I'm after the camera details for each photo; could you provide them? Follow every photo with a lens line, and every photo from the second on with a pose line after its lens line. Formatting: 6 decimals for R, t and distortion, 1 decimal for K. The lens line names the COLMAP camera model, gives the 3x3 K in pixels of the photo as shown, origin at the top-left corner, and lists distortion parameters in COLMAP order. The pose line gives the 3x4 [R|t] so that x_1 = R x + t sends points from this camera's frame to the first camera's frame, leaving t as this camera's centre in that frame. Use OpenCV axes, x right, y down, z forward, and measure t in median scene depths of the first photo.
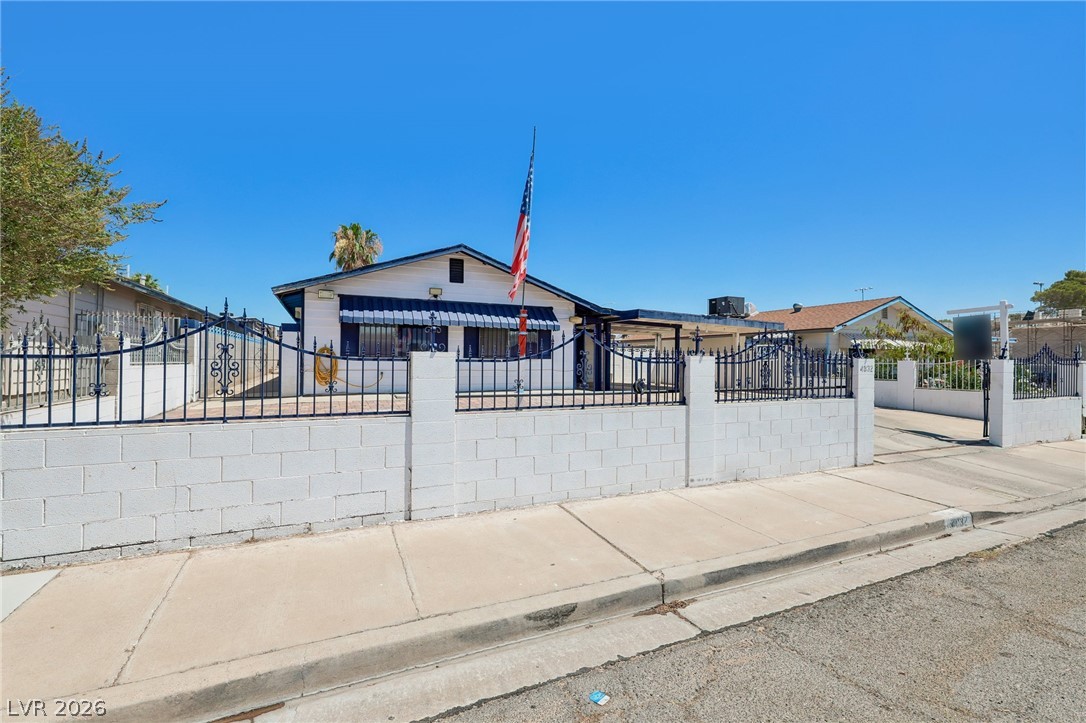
lens RADIAL K [[462.5, 0, 543.0], [0, 462.5, 361.5], [0, 0, 1]] dist [0.000634, 0.000323]
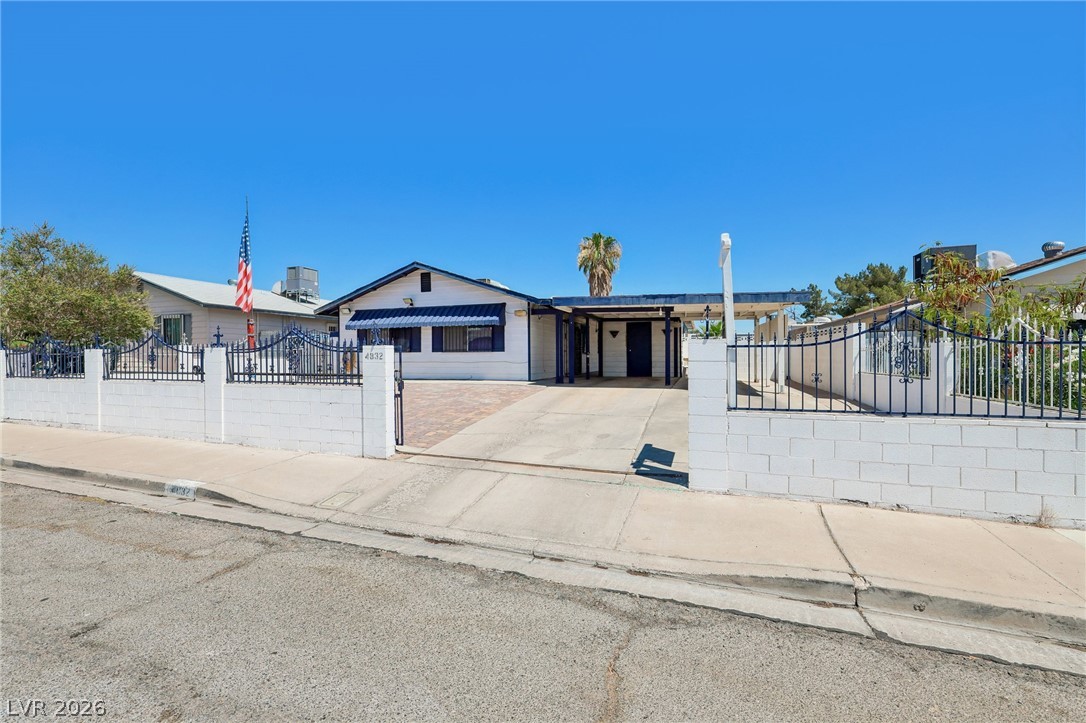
lens RADIAL K [[466.2, 0, 541.5], [0, 466.2, 360.4], [0, 0, 1]] dist [0.000171, -0.000104]
pose [[0.712196, -0.004429, -0.701966, 0.929471], [0.009080, 0.999955, 0.002902, 0.014197], [0.701922, -0.008441, 0.712204, 0.325304]]
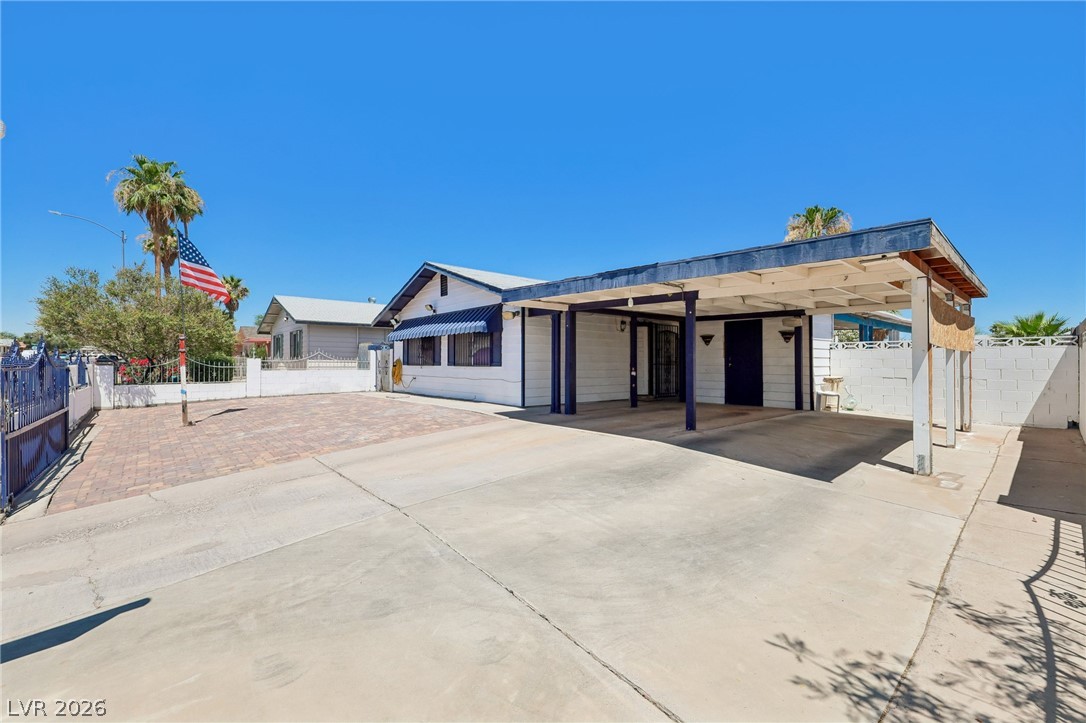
lens RADIAL K [[462.5, 0, 543.0], [0, 462.5, 361.5], [0, 0, 1]] dist [0.000634, 0.000323]
pose [[0.261309, -0.013275, -0.965164, 0.918776], [0.000329, 0.999907, -0.013663, -0.003510], [0.965255, 0.003252, 0.261289, 0.953714]]
